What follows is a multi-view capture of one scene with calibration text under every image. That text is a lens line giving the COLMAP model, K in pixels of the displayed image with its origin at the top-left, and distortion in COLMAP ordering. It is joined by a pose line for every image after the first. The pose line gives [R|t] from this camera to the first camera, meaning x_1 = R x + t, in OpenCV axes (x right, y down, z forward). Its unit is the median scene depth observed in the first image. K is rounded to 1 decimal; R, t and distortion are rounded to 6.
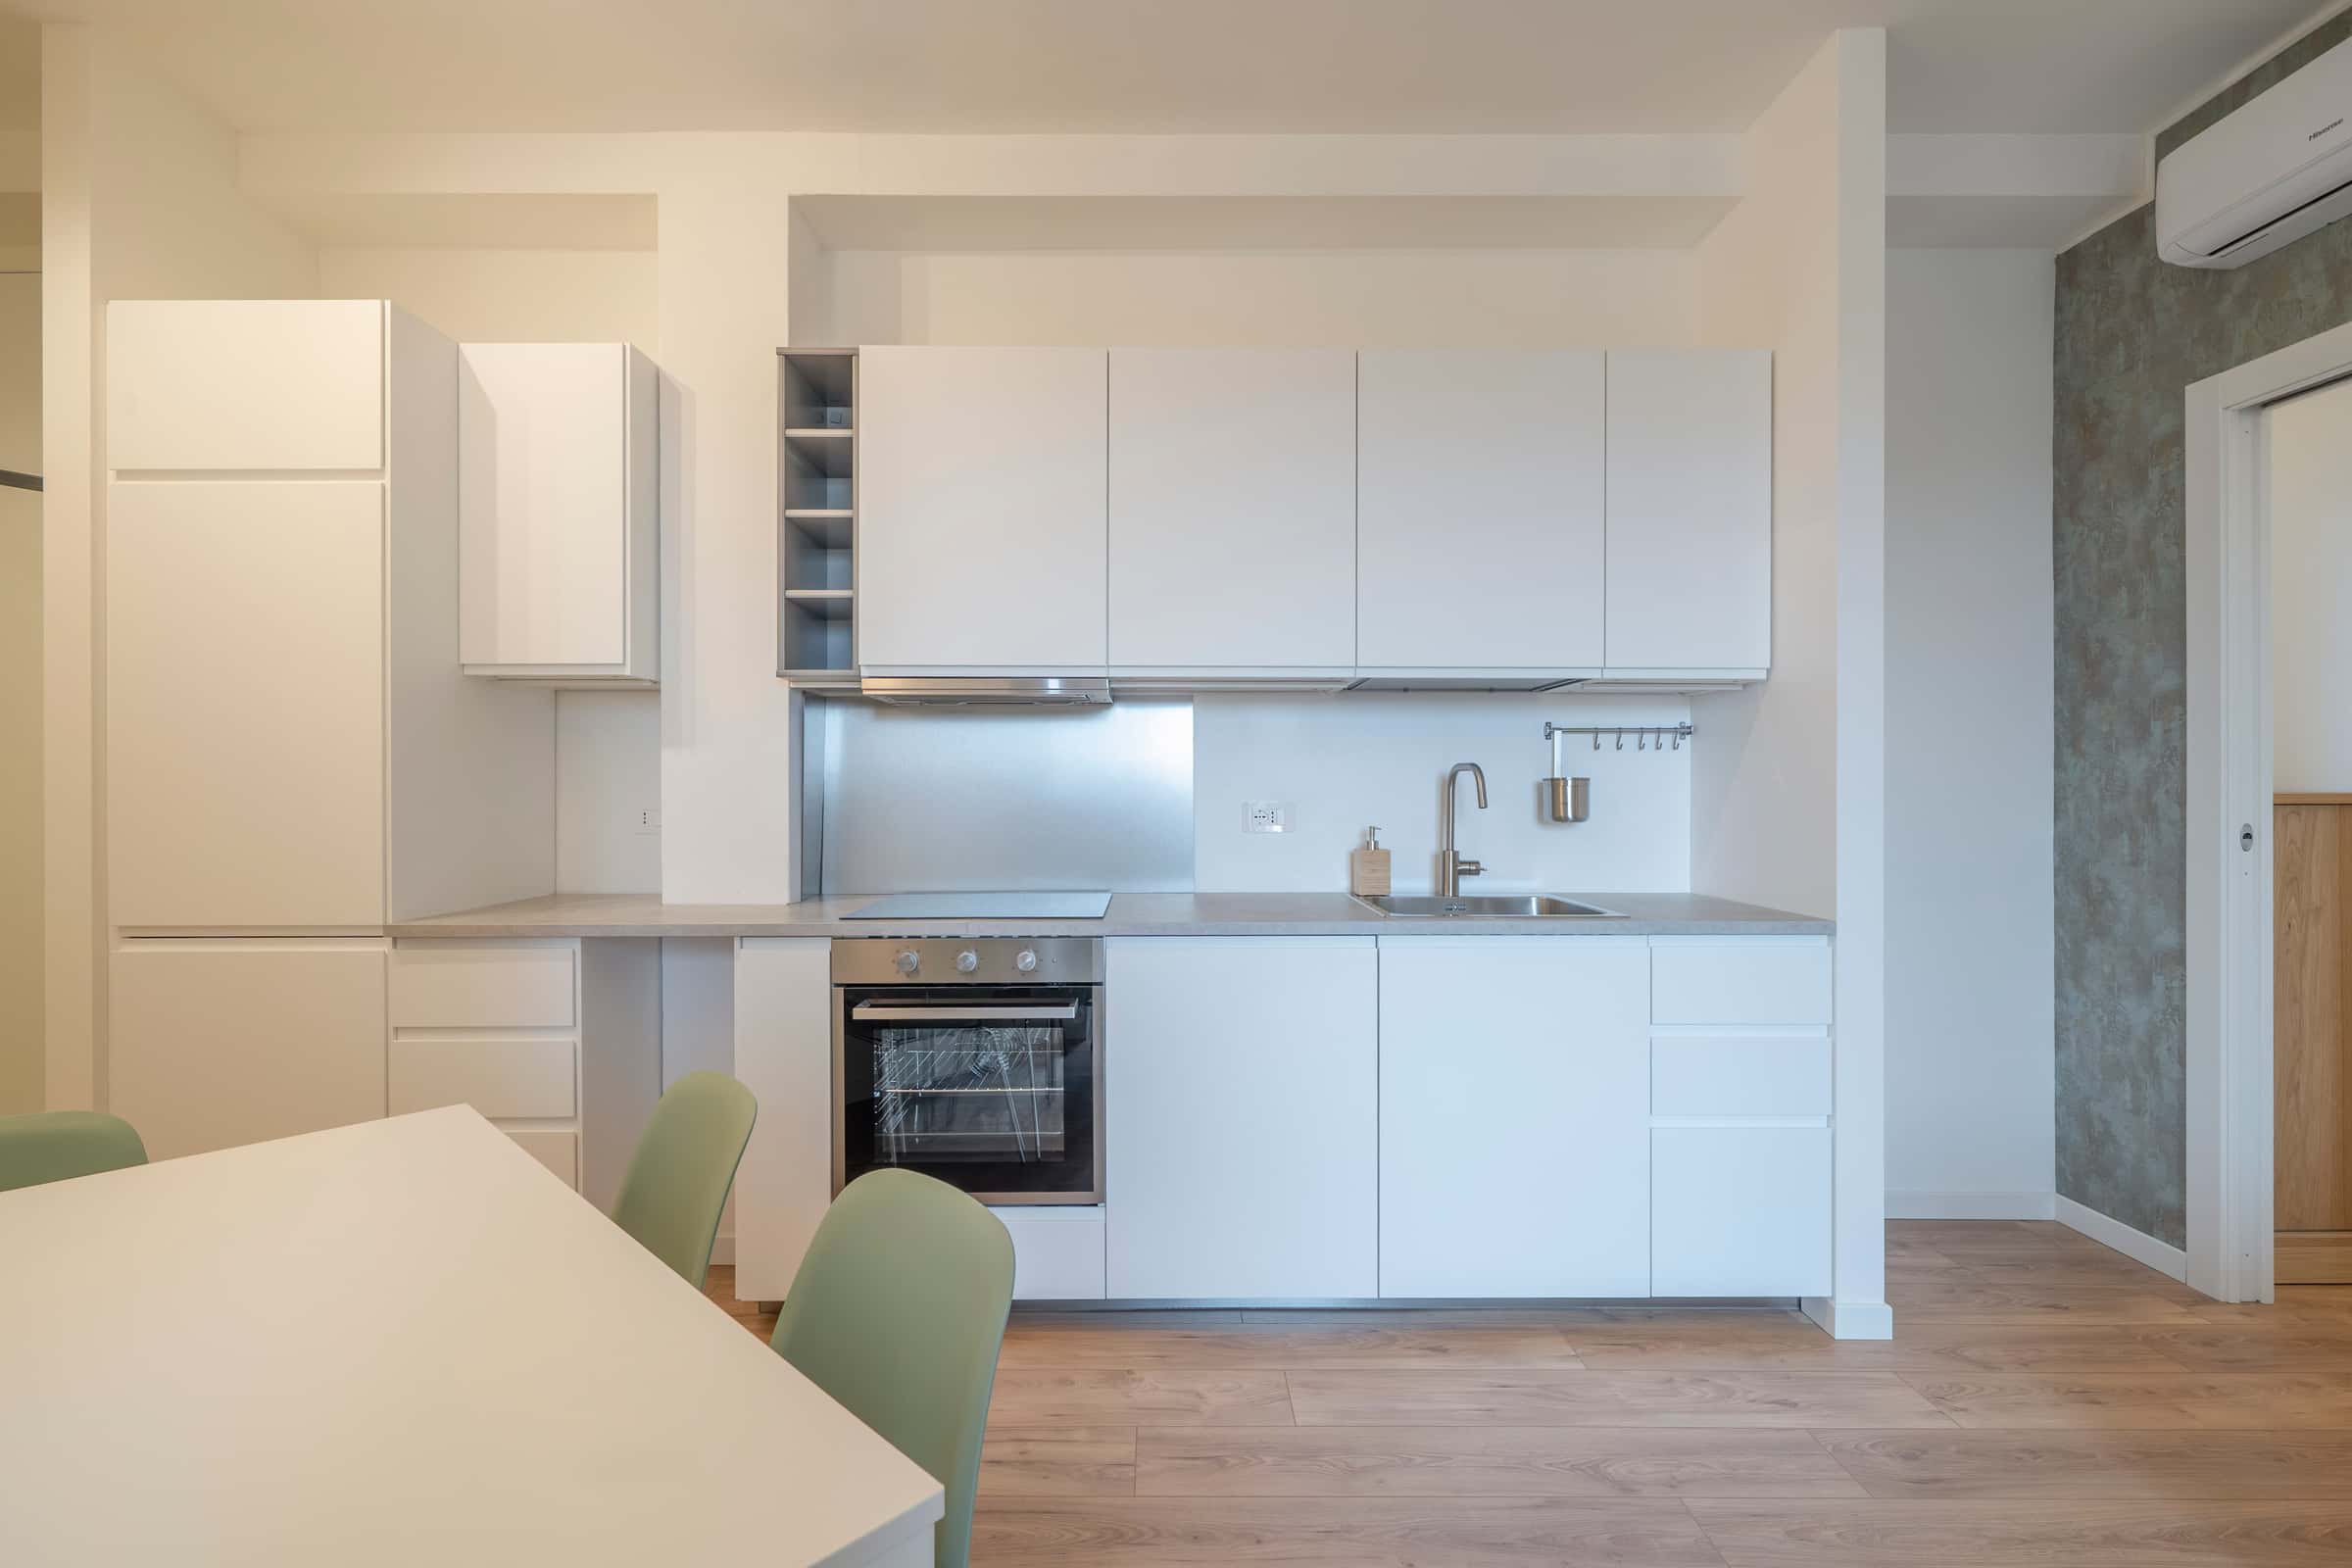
lens RADIAL K [[1039.9, 0, 1167.7], [0, 1039.9, 790.3], [0, 0, 1]] dist [-0.000173, 0.000027]
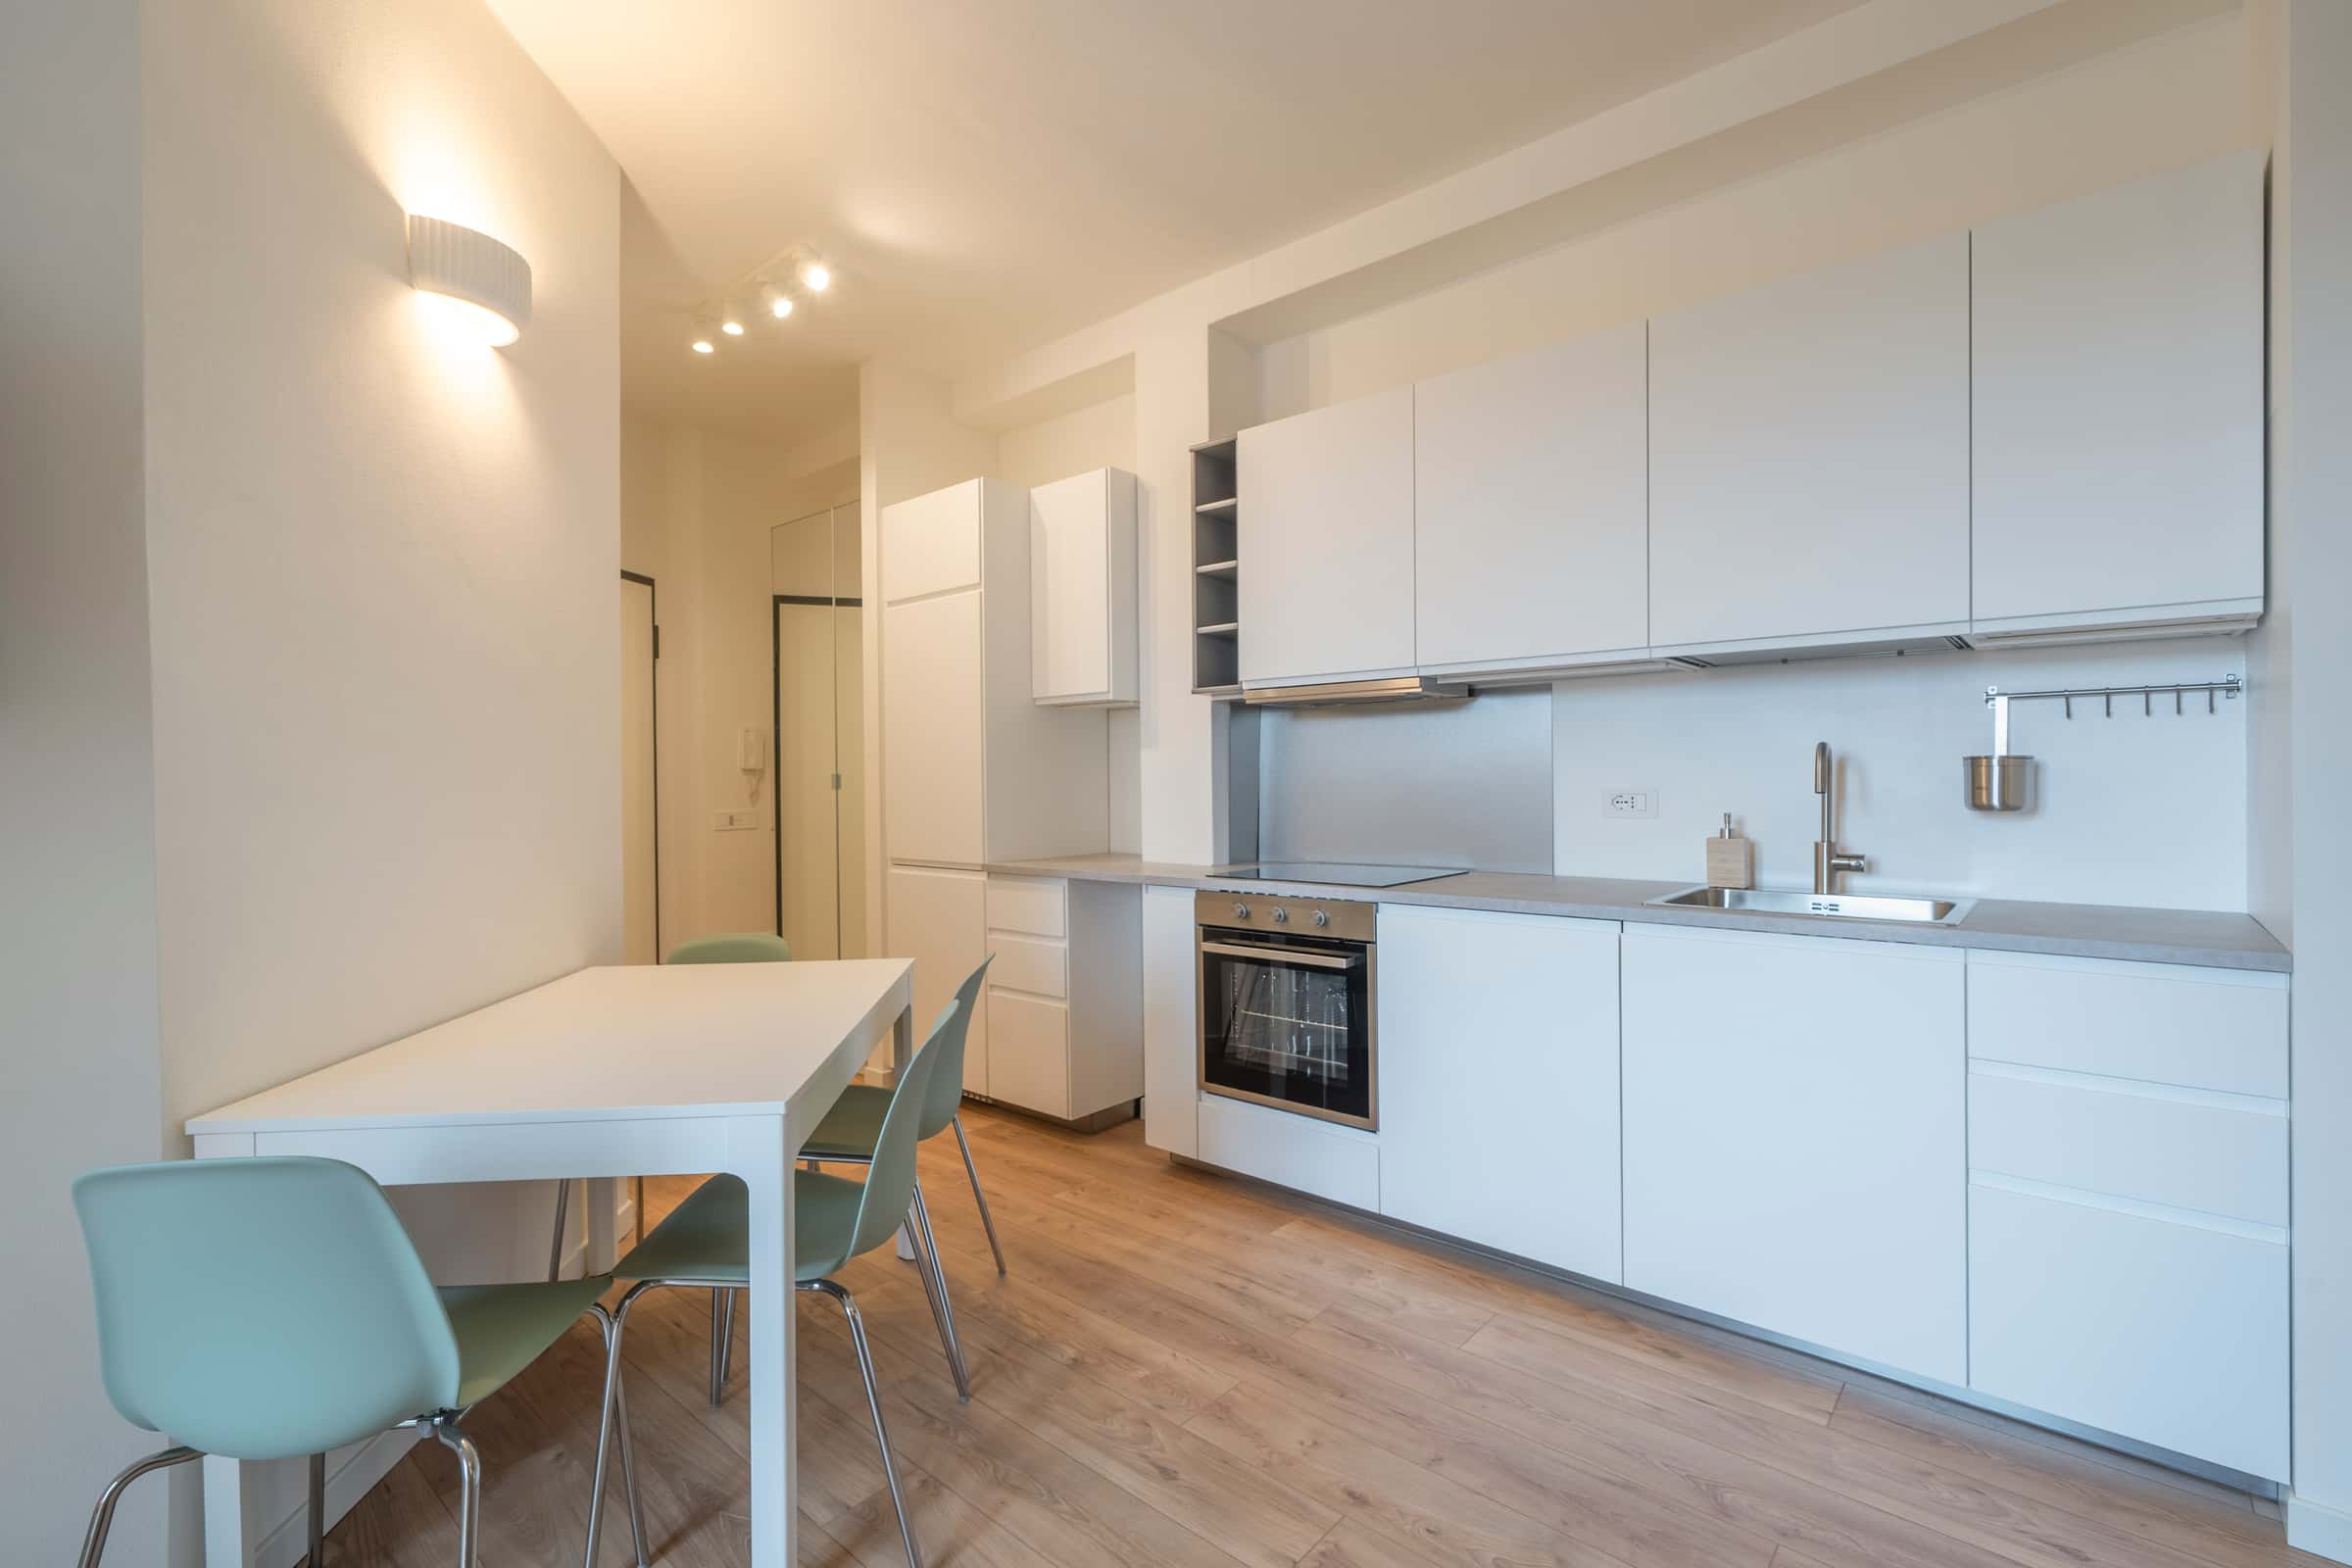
lens RADIAL K [[1039.9, 0, 1169.2], [0, 1039.9, 787.4], [0, 0, 1]] dist [-0.000173, 0.000027]
pose [[0.752957, -0.002132, -0.658066, 0.528982], [0.006882, 0.999966, 0.004634, 0.004897], [0.658034, -0.008018, 0.752946, -0.027913]]
